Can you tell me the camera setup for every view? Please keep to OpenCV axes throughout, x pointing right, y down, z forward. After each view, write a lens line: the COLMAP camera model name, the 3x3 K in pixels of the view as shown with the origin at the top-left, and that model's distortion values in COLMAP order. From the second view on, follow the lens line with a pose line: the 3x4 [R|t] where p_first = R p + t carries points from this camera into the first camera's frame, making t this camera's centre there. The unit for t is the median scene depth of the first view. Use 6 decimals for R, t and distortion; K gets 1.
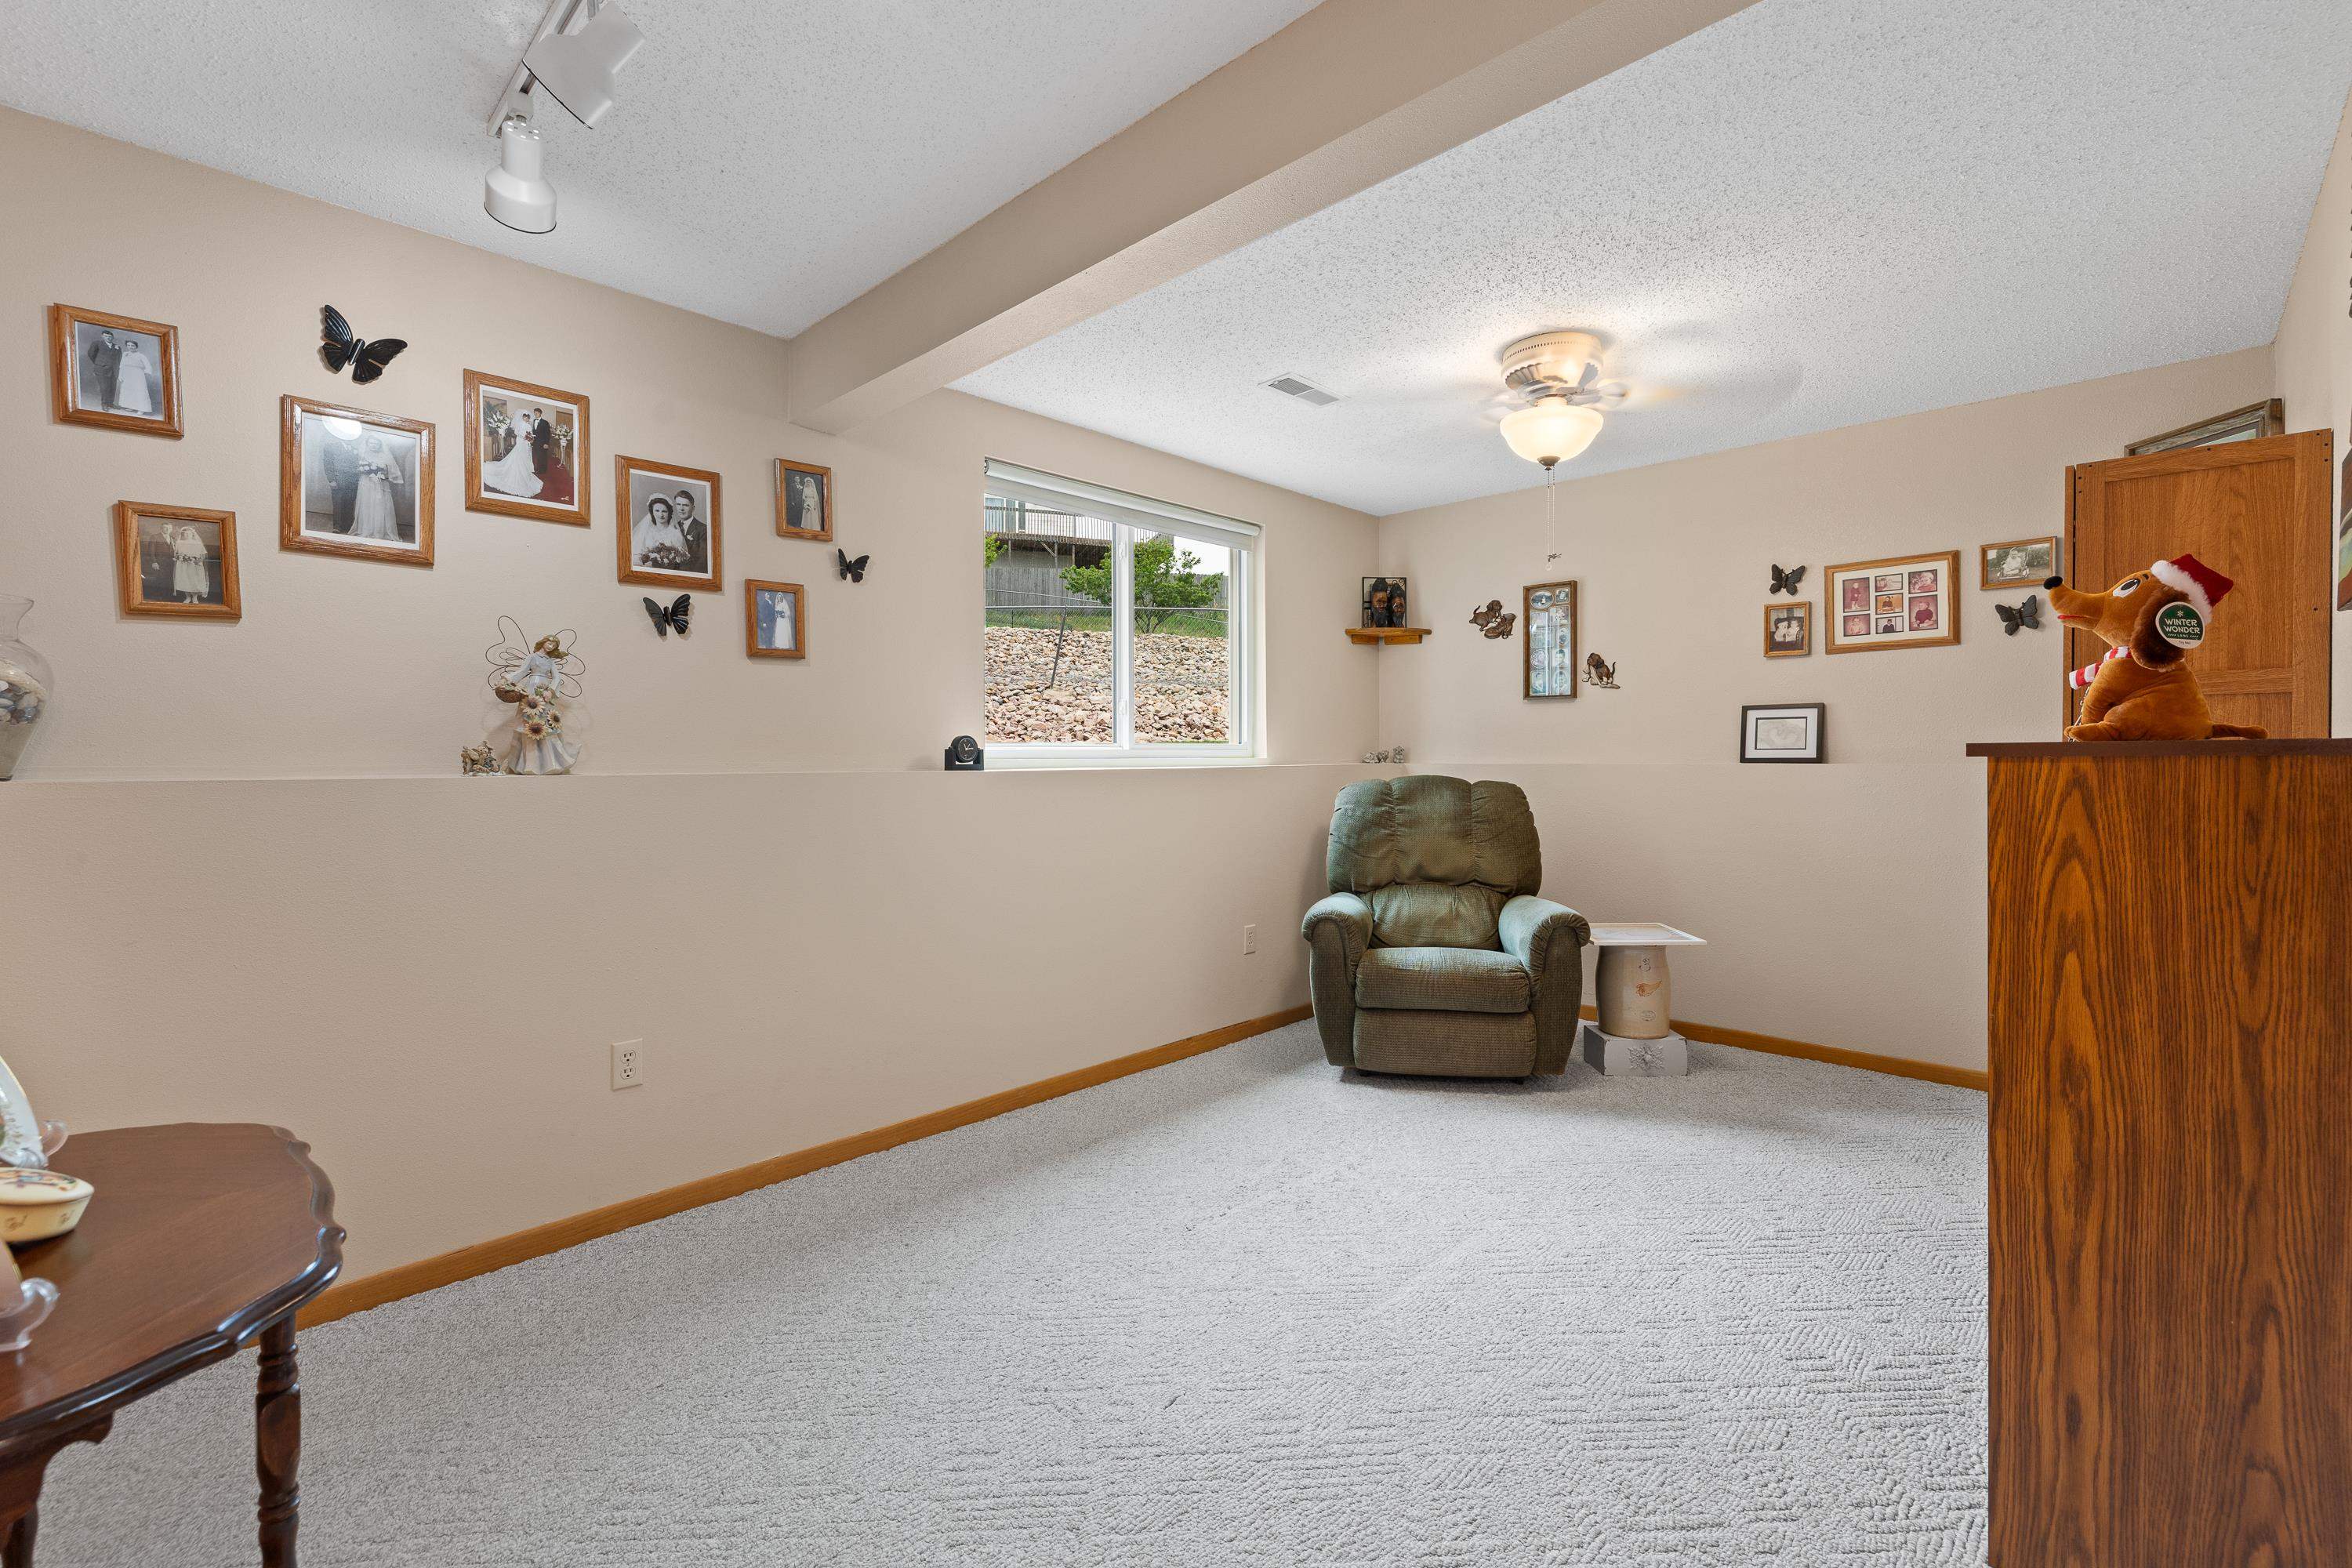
lens RADIAL K [[969.4, 0, 1175.0], [0, 969.4, 770.0], [0, 0, 1]] dist [-0.002725, 0.000045]
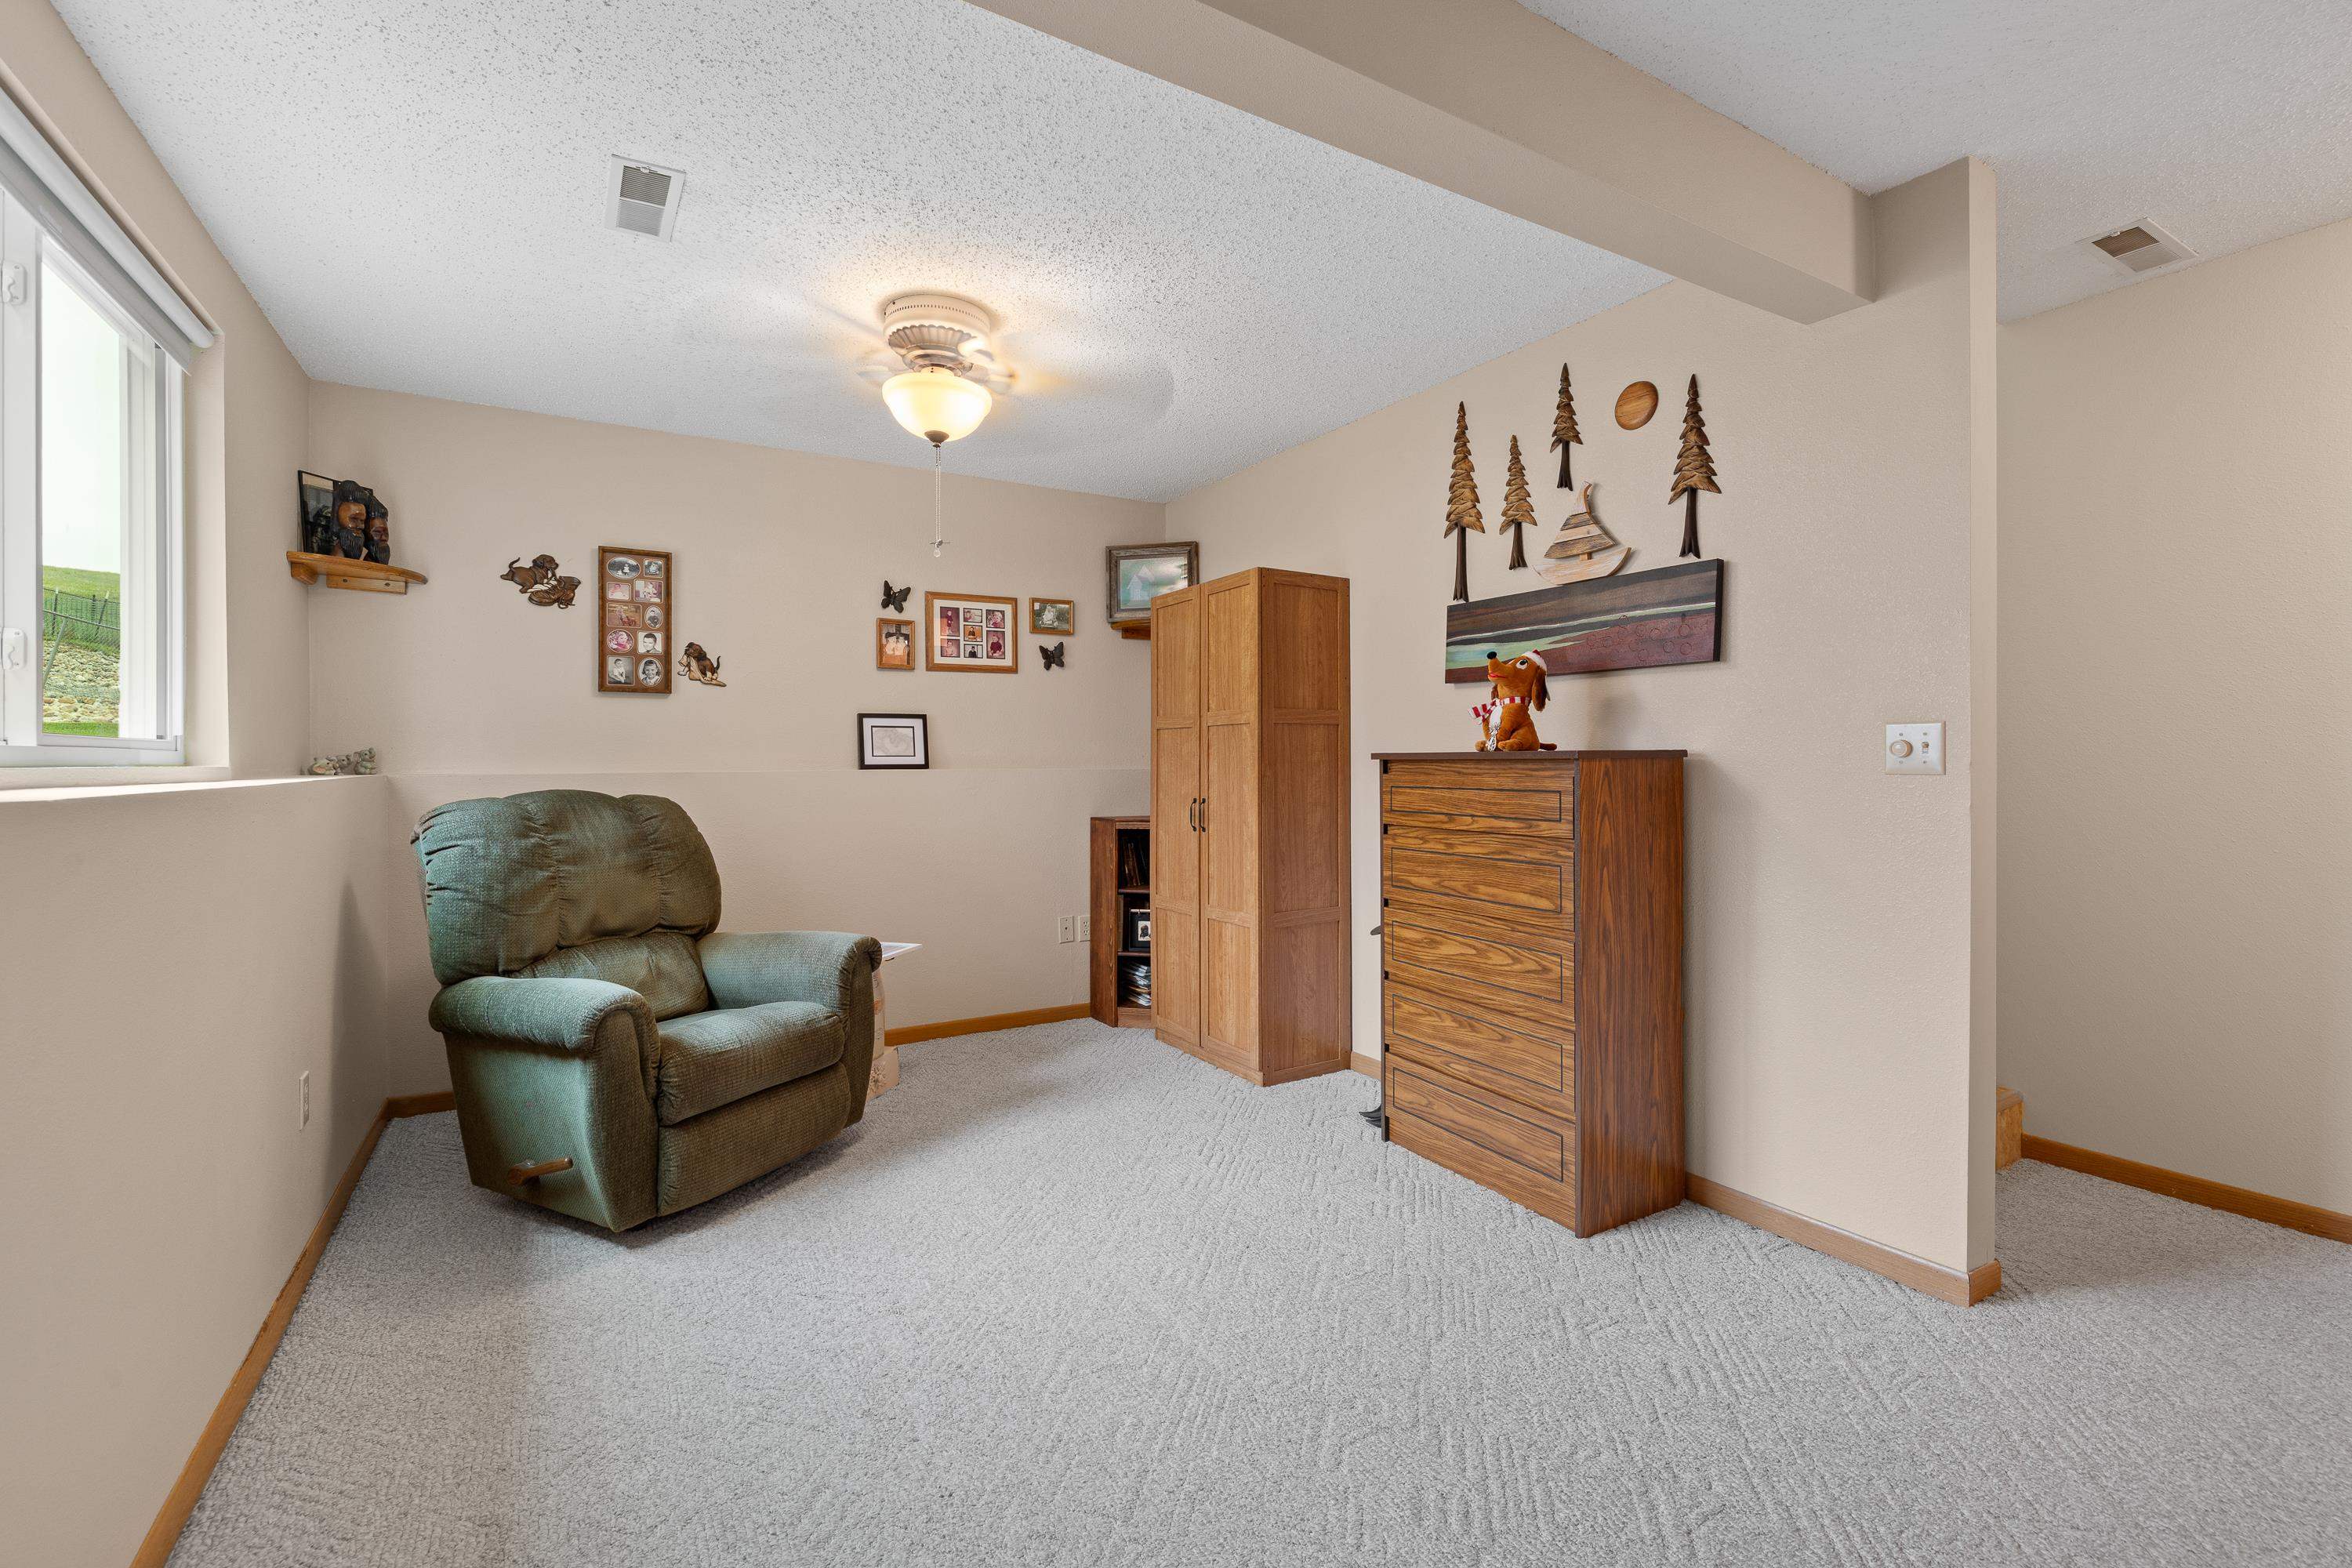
lens RADIAL K [[1010.8, 0, 1177.7], [0, 1010.8, 766.8], [0, 0, 1]] dist [-0.008187, 0.001254]
pose [[0.275433, -0.002773, 0.961316, -0.351976], [0.016421, 0.999864, -0.001821, -0.002801], [-0.961180, 0.016287, 0.275441, 0.398270]]
